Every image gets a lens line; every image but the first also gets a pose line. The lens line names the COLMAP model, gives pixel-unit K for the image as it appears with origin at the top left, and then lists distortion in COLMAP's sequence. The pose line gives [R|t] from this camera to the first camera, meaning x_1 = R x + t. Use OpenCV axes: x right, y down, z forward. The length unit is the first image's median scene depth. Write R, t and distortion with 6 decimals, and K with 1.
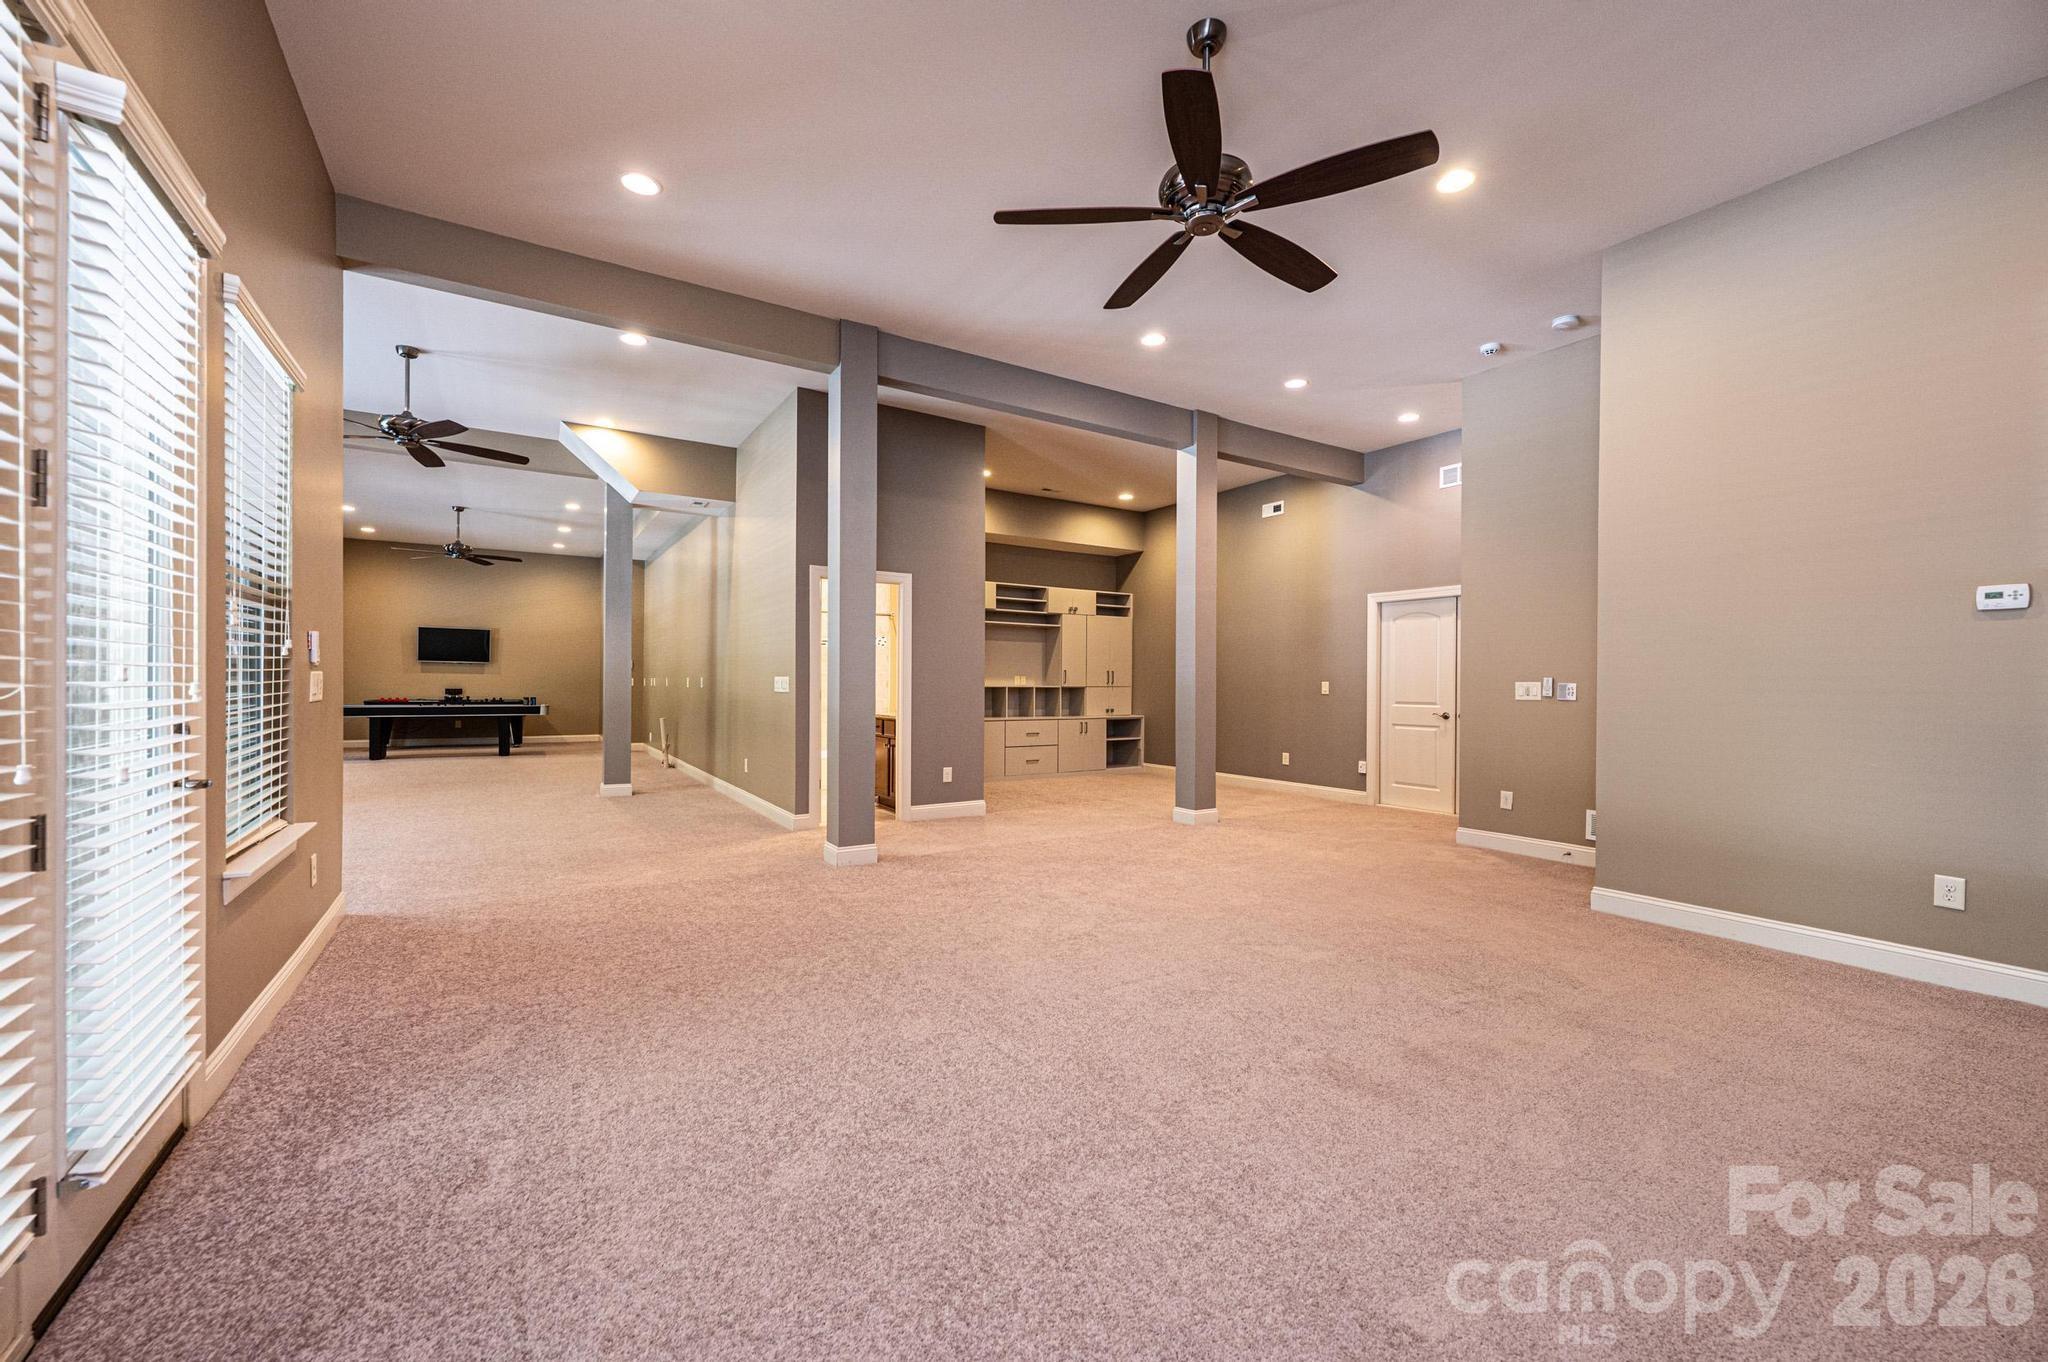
lens RADIAL K [[823.7, 0, 1017.1], [0, 823.7, 681.6], [0, 0, 1]] dist [-0.001511, -0.000025]
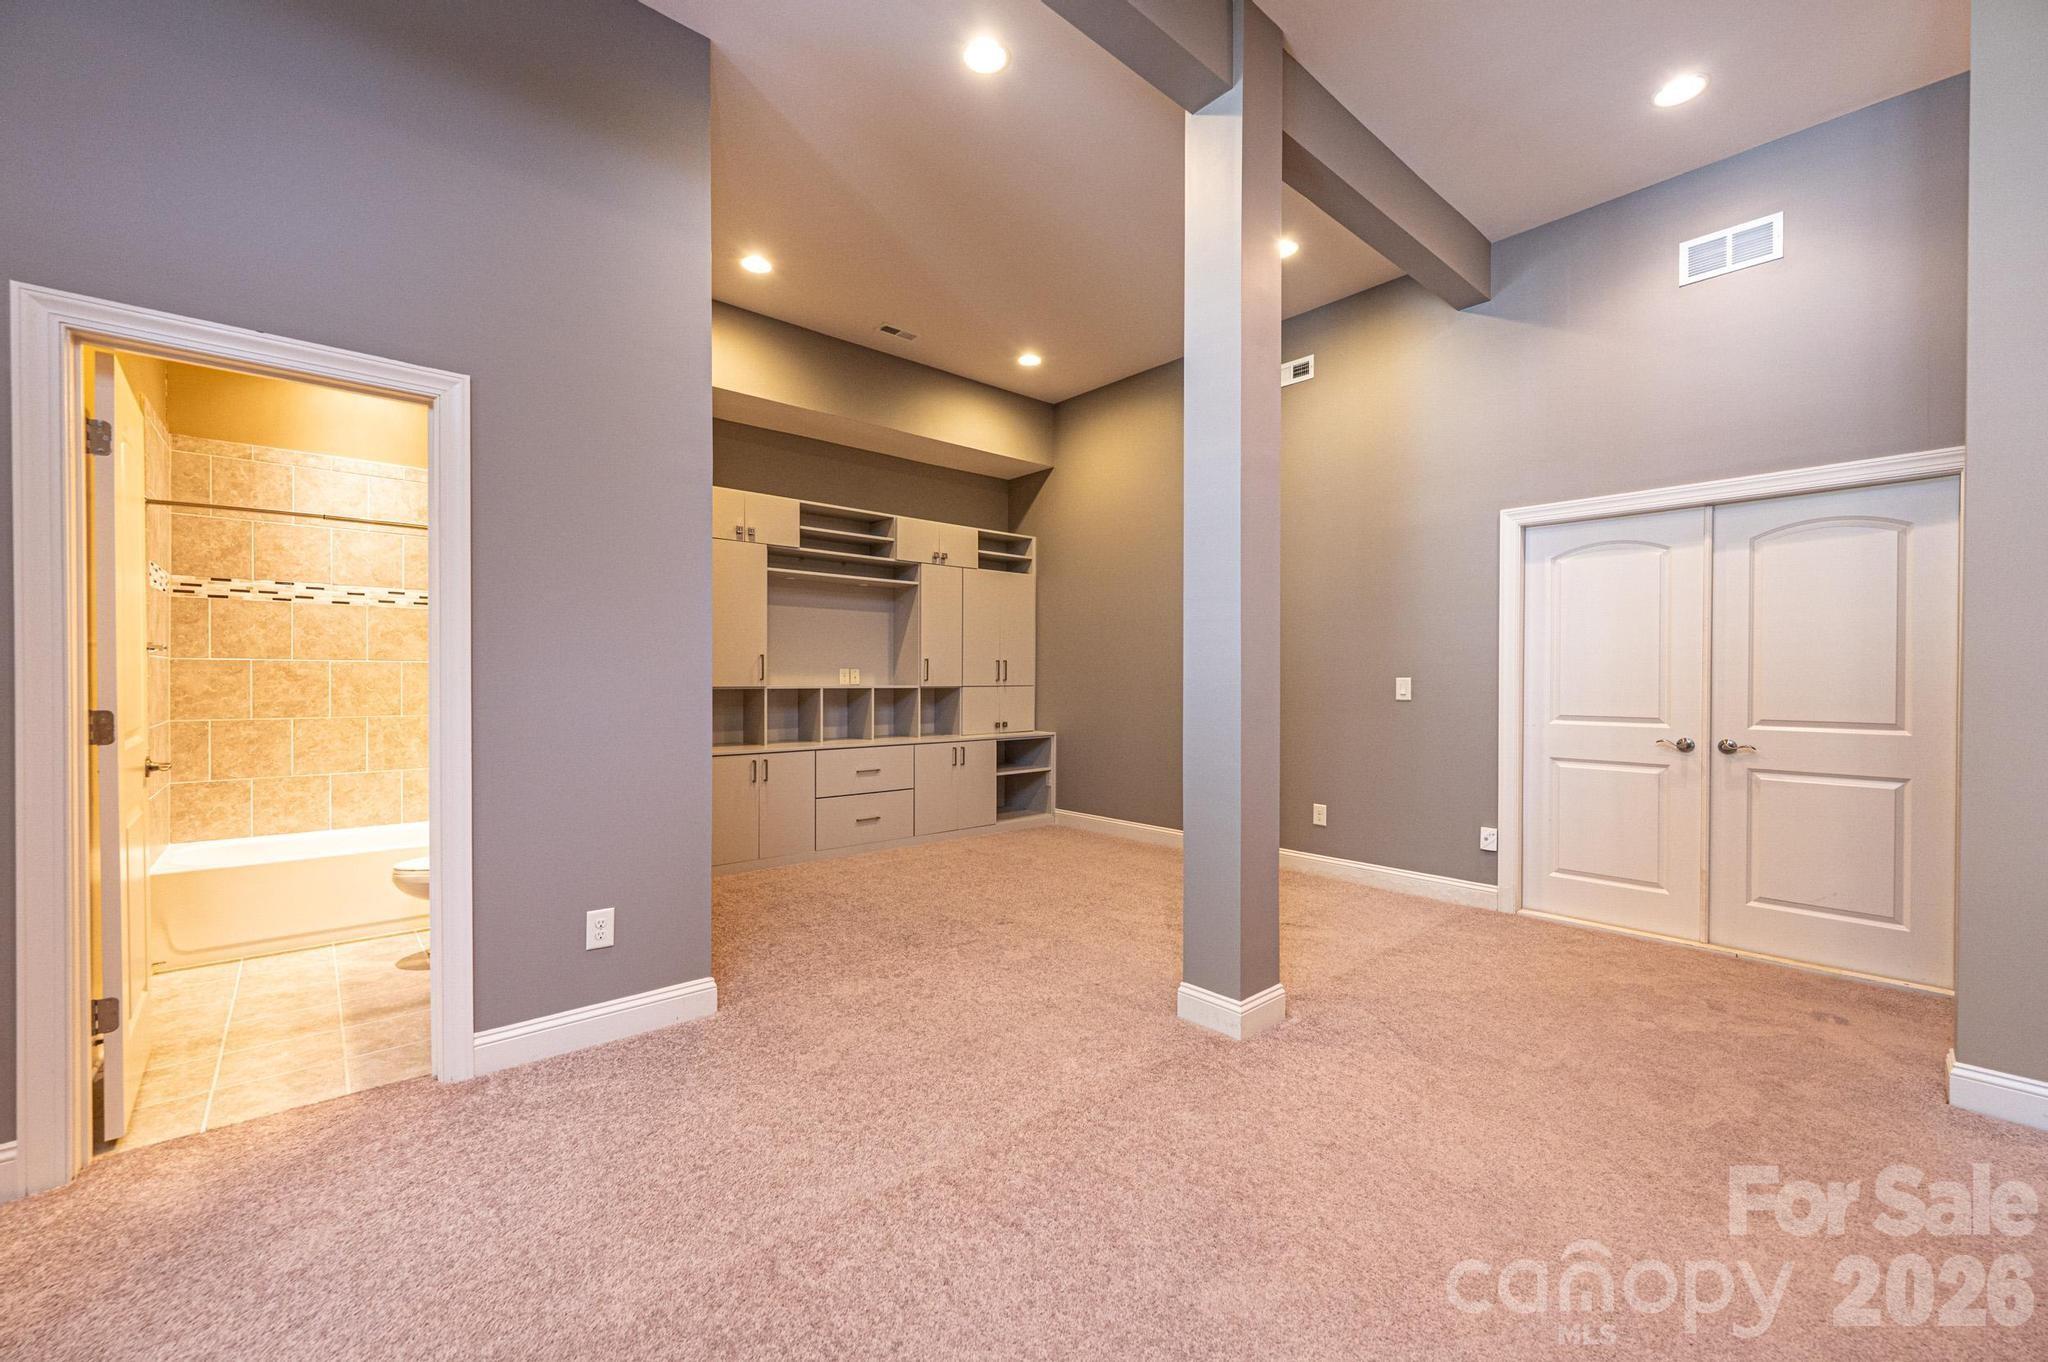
lens RADIAL K [[823.7, 0, 1040.5], [0, 823.7, 682.1], [0, 0, 1]] dist [-0.001511, -0.000025]
pose [[0.983257, -0.006737, 0.182099, 0.031081], [0.005170, 0.999945, 0.009079, -0.002182], [-0.182150, -0.007985, 0.983238, 0.404717]]
